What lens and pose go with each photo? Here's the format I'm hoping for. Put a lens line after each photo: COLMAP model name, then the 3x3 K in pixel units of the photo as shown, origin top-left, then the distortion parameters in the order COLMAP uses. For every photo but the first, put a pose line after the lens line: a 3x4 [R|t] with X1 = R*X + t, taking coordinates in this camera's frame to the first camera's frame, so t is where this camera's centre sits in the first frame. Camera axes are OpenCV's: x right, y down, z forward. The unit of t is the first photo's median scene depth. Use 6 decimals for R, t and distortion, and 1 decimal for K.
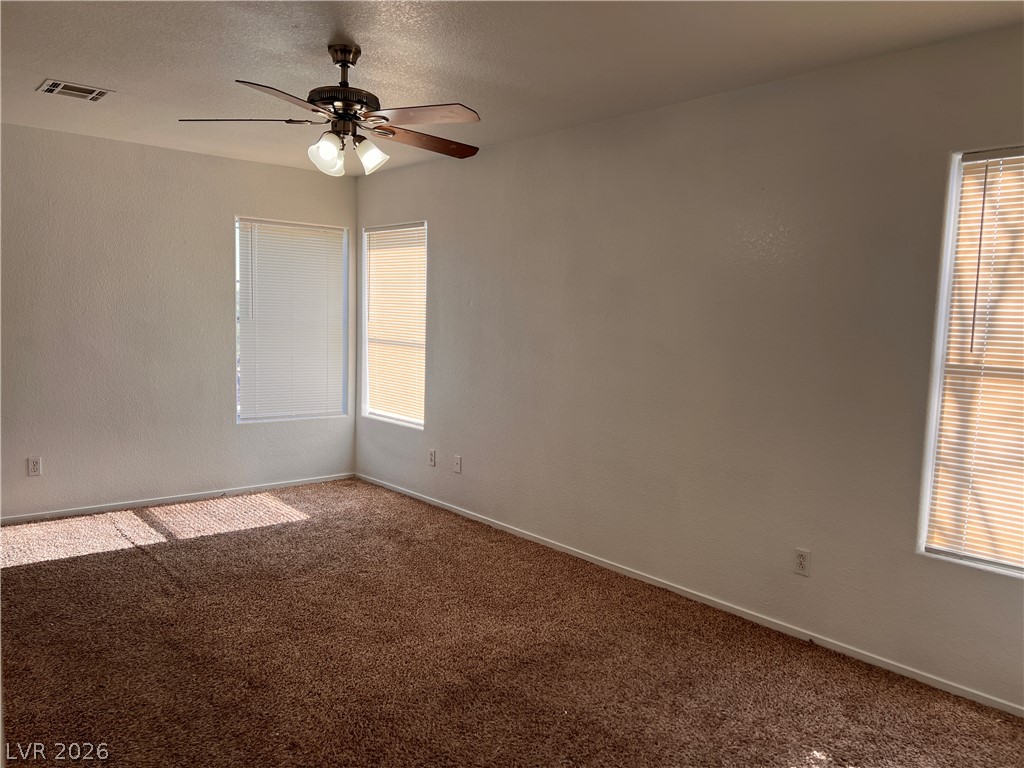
lens RADIAL K [[772.4, 0, 519.7], [0, 772.4, 384.7], [0, 0, 1]] dist [0.058328, -0.060453]
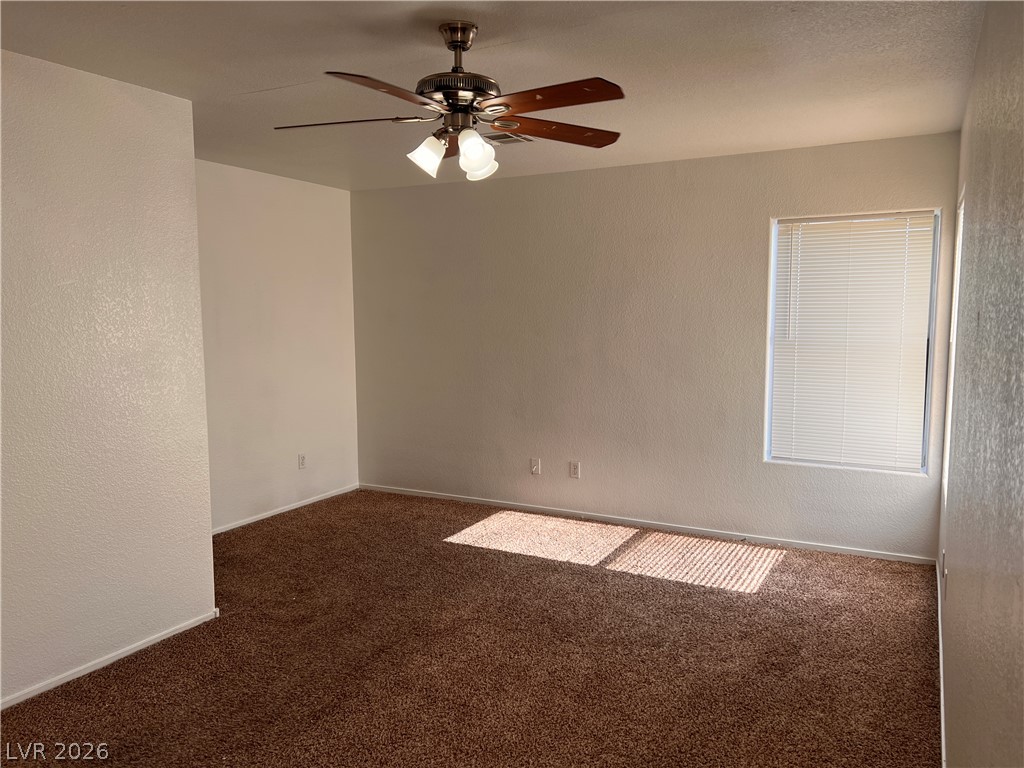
lens RADIAL K [[772.4, 0, 517.1], [0, 772.4, 386.7], [0, 0, 1]] dist [0.058328, -0.060453]
pose [[0.369366, 0.061710, -0.927233, 0.377671], [-0.077461, 0.996365, 0.035454, -0.048145], [0.926050, 0.058728, 0.372803, 0.498749]]
